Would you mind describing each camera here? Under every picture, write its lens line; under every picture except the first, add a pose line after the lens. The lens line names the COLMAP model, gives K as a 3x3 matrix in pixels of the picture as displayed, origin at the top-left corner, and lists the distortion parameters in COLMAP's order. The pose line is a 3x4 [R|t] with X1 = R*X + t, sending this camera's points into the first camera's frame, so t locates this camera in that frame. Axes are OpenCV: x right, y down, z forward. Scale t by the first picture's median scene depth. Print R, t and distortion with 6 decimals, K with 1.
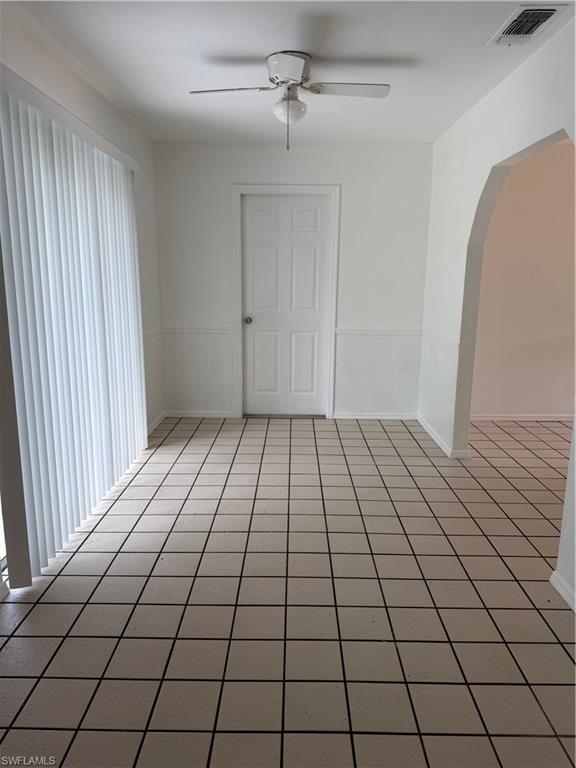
lens RADIAL K [[540.8, 0, 290.5], [0, 540.8, 388.8], [0, 0, 1]] dist [0.041472, -0.045055]
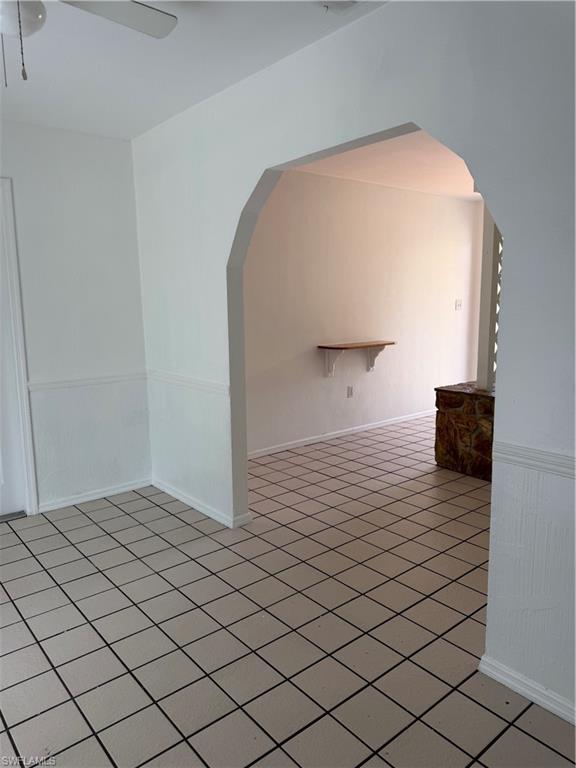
lens RADIAL K [[538.3, 0, 289.3], [0, 538.3, 379.9], [0, 0, 1]] dist [0.052189, -0.083396]
pose [[0.759821, -0.117762, 0.639378, -0.112577], [0.160235, 0.987041, -0.008624, -0.061810], [-0.630077, 0.109004, 0.768844, 0.285127]]
